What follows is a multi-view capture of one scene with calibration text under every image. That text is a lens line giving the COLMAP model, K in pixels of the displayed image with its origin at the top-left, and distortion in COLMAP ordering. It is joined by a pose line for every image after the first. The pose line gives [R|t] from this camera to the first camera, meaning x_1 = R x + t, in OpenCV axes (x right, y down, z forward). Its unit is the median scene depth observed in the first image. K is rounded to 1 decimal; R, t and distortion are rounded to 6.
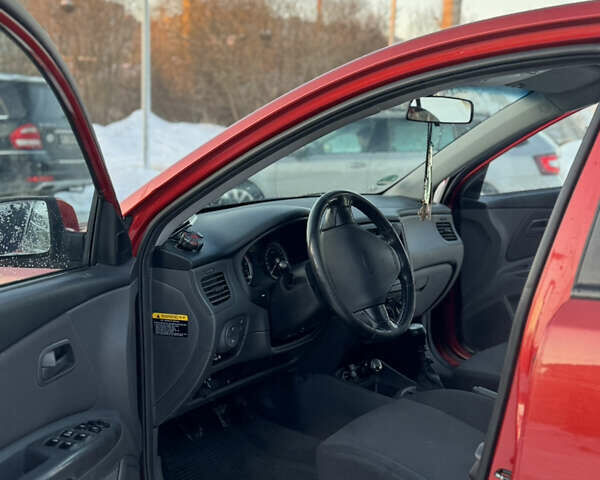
lens RADIAL K [[822.3, 0, 300.0], [0, 822.3, 240.0], [0, 0, 1]] dist [0.116301, -0.056843]
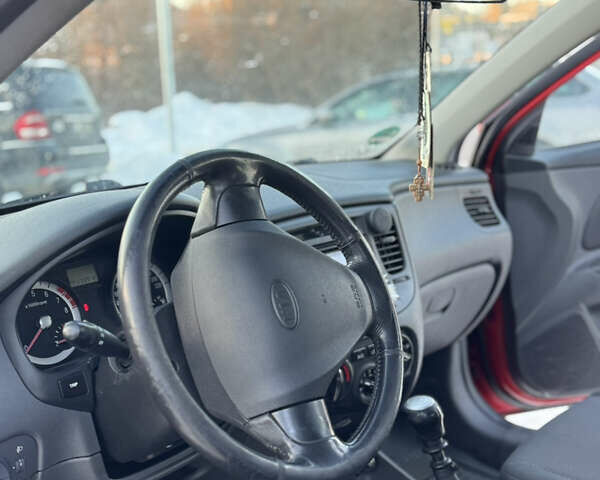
lens RADIAL K [[822.3, 0, 300.0], [0, 822.3, 240.0], [0, 0, 1]] dist [0.116301, -0.056843]
pose [[0.995325, -0.061508, -0.074461, 0.087520], [0.063551, 0.997656, 0.025386, -0.013629], [0.072725, -0.030000, 0.996901, 0.376238]]
